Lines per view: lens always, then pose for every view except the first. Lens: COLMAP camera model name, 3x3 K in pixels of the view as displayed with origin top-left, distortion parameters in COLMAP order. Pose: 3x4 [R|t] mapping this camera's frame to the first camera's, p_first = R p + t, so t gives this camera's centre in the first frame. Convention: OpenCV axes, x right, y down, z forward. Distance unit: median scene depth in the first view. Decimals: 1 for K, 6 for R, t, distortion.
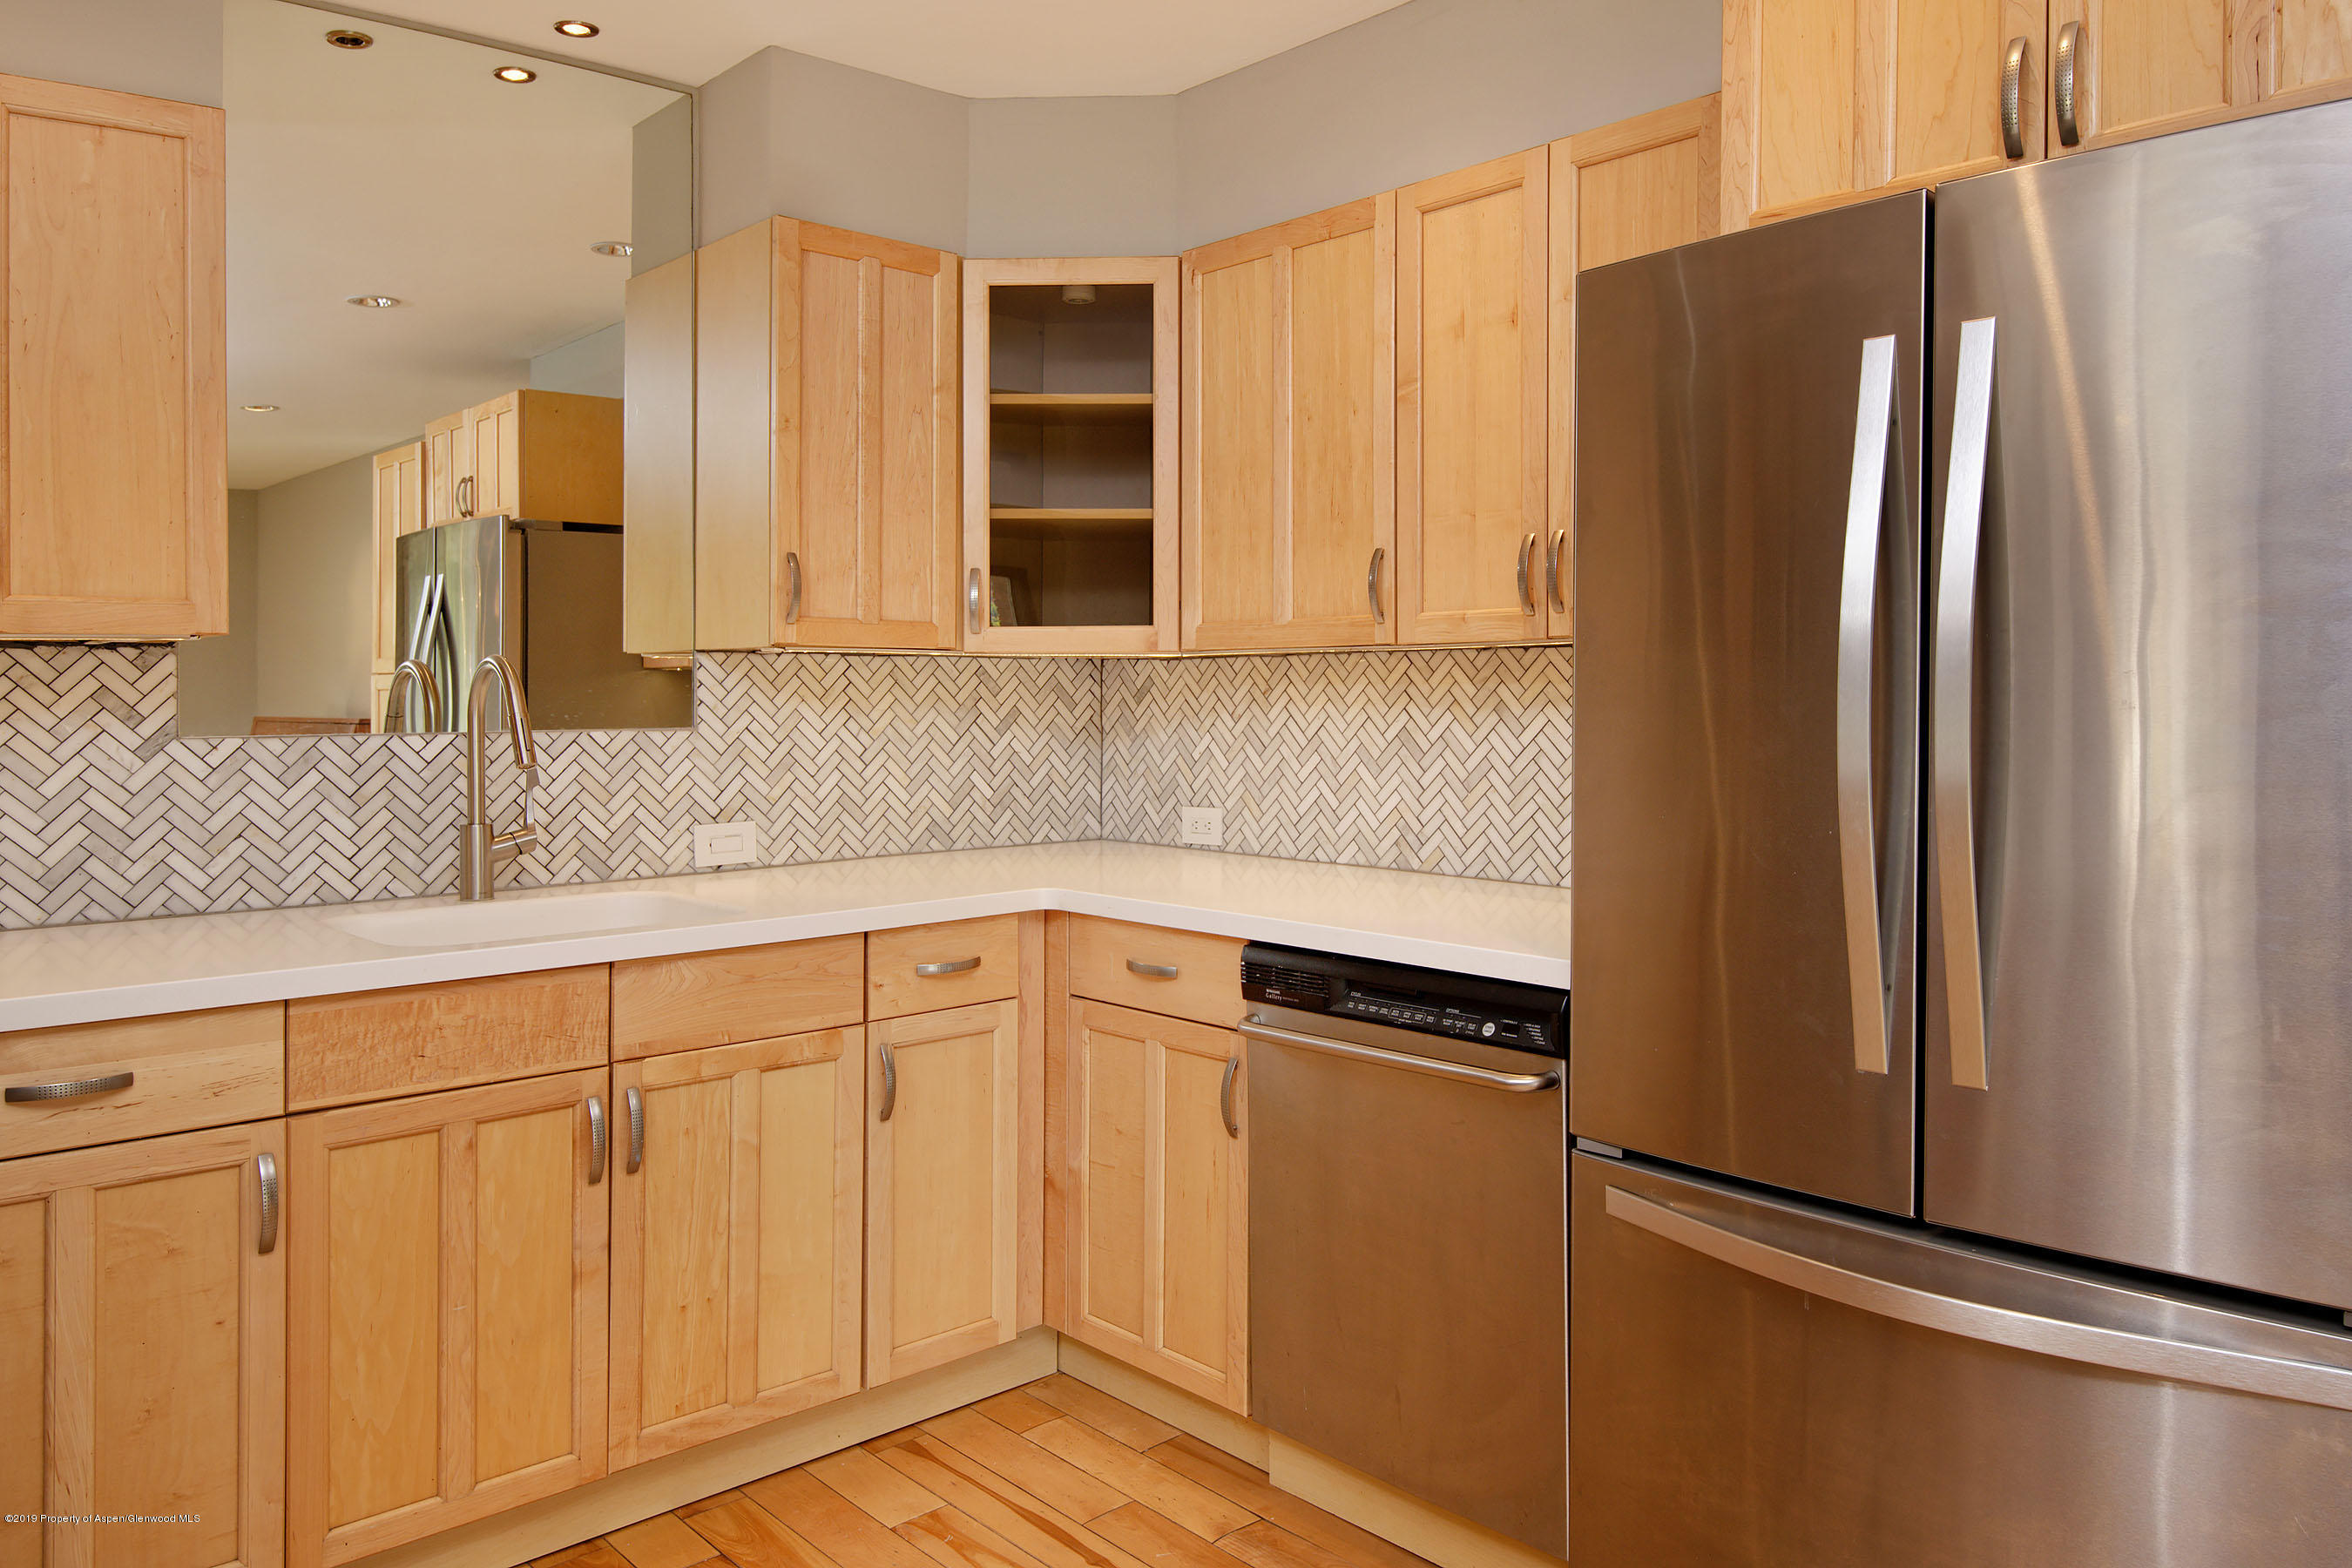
lens RADIAL K [[1695.1, 0, 1210.7], [0, 1695.1, 656.9], [0, 0, 1]] dist [0.004789, 0.004941]
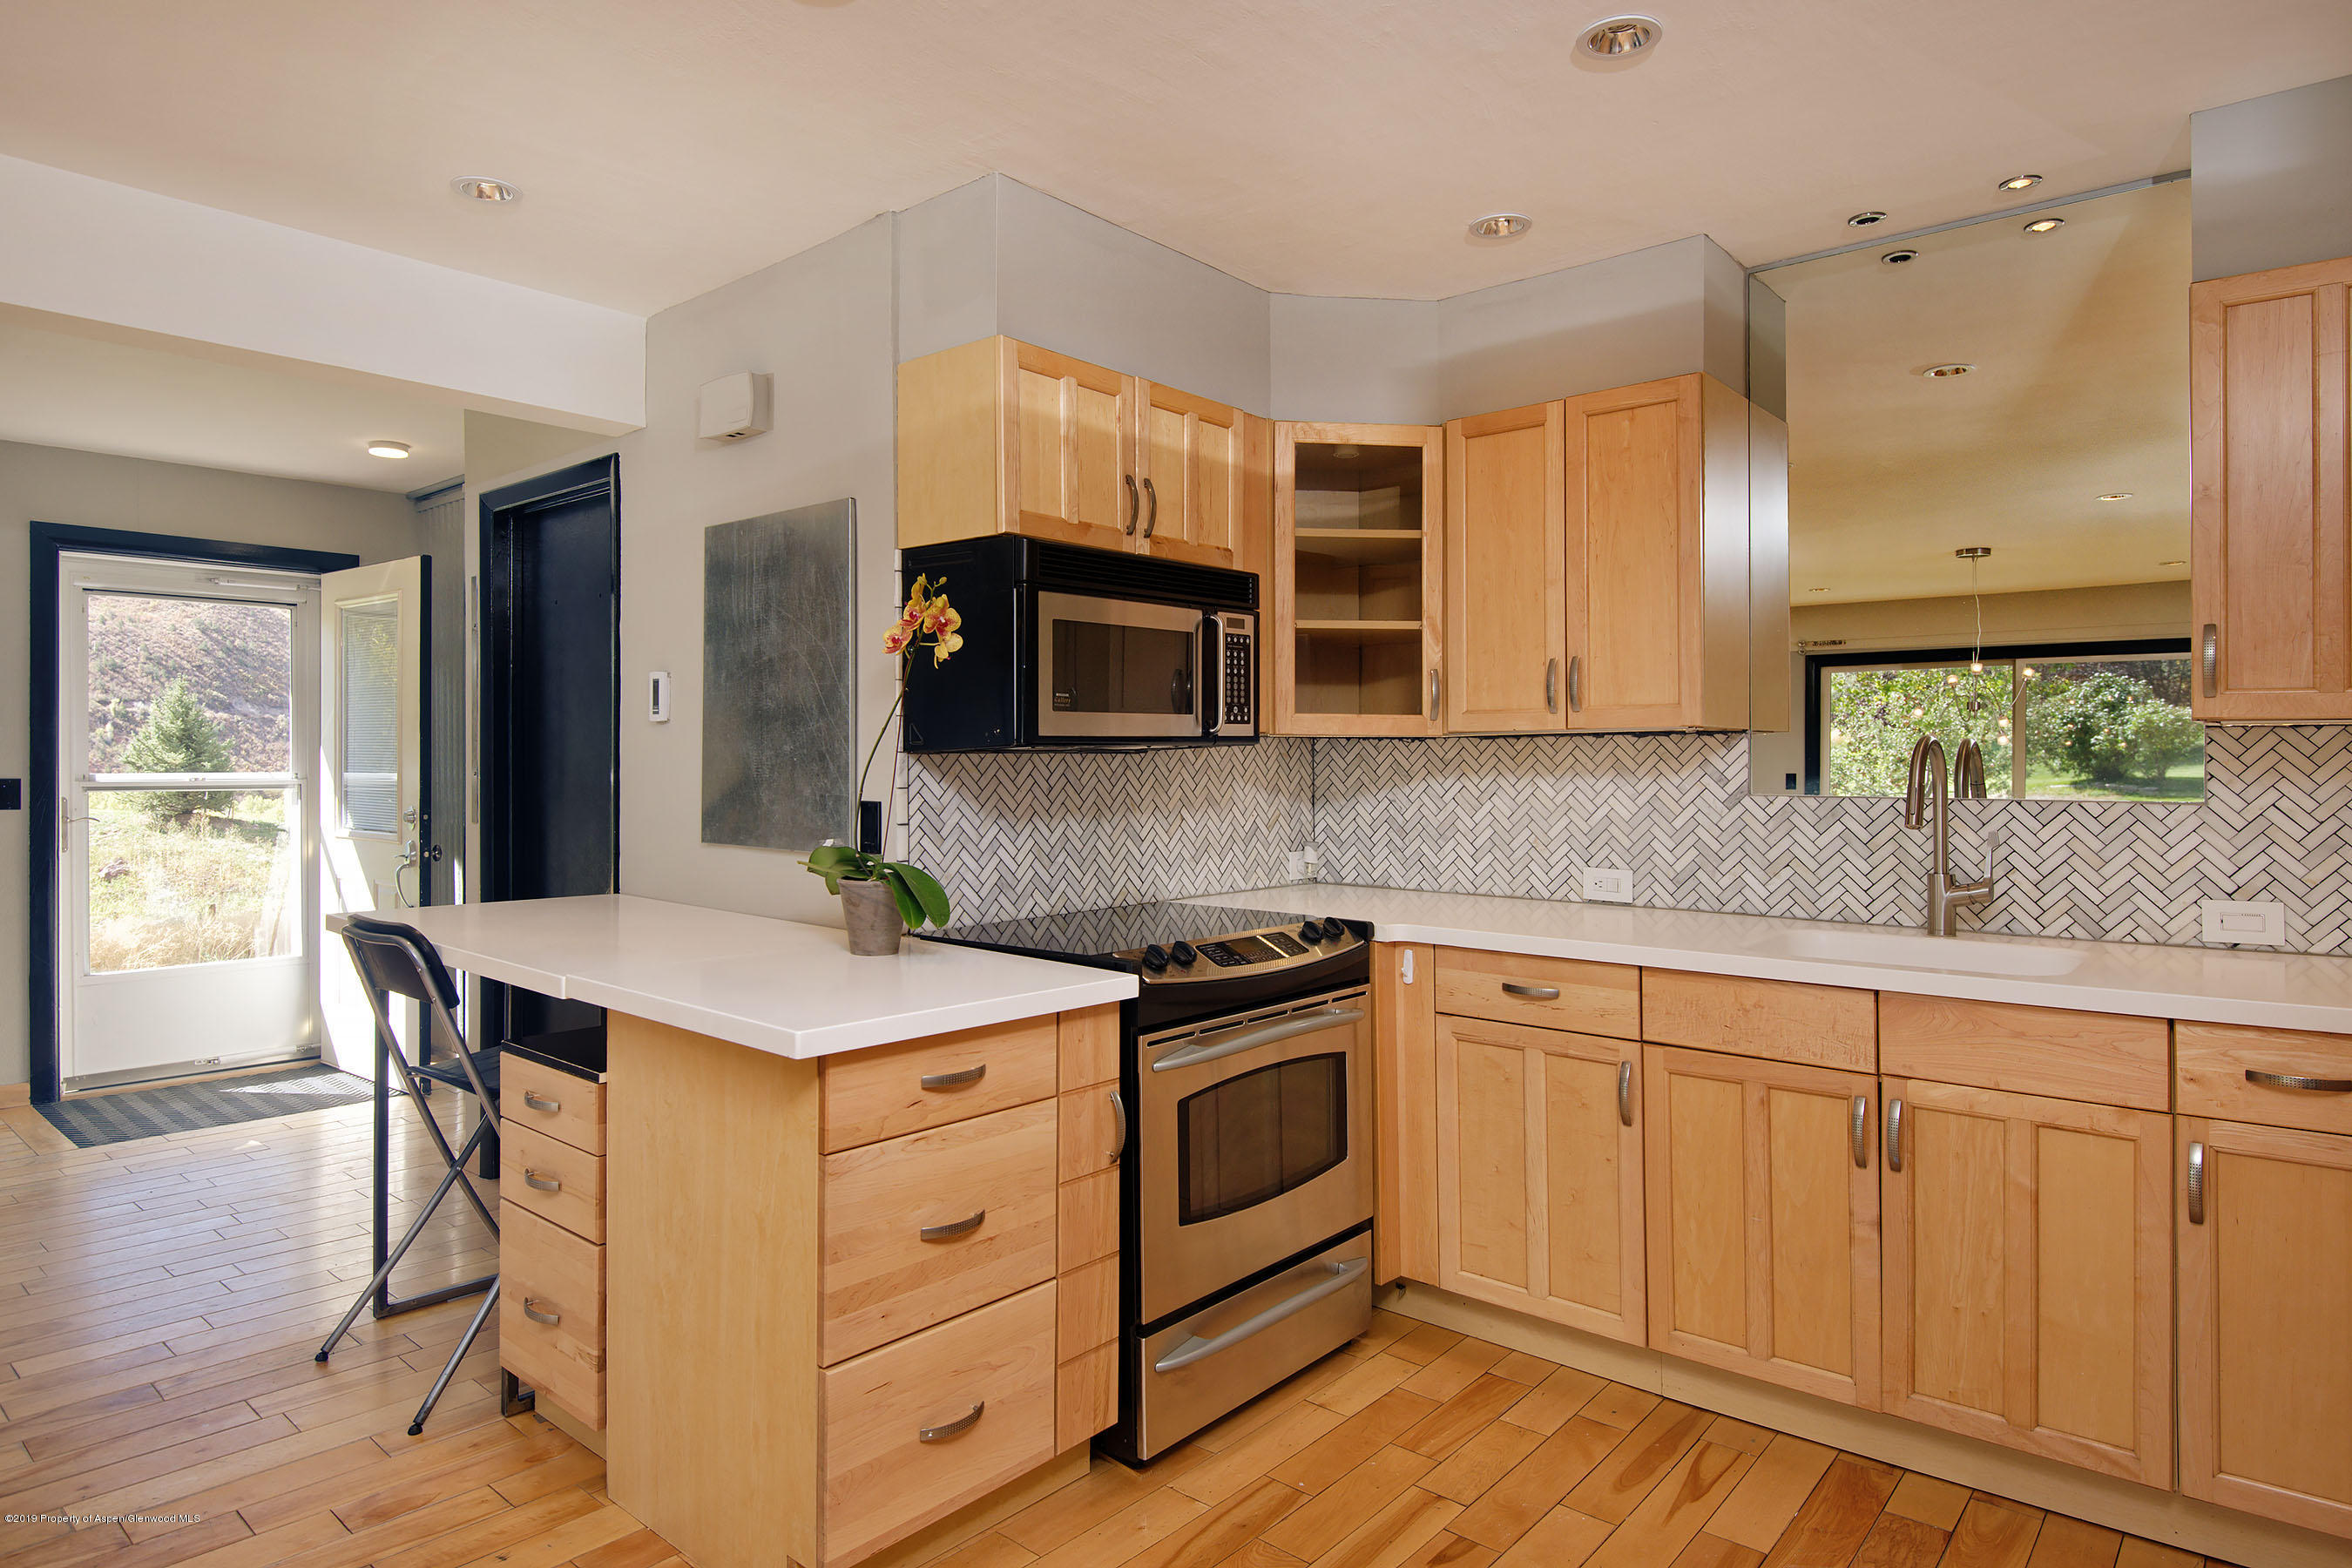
lens RADIAL K [[1343.9, 0, 1177.7], [0, 1343.9, 778.5], [0, 0, 1]] dist [-0.005794, -0.001253]
pose [[0.121041, 0.016673, -0.992507, 0.478694], [0.016653, 0.999684, 0.018824, 0.003447], [0.992508, -0.018806, 0.120725, 0.360014]]
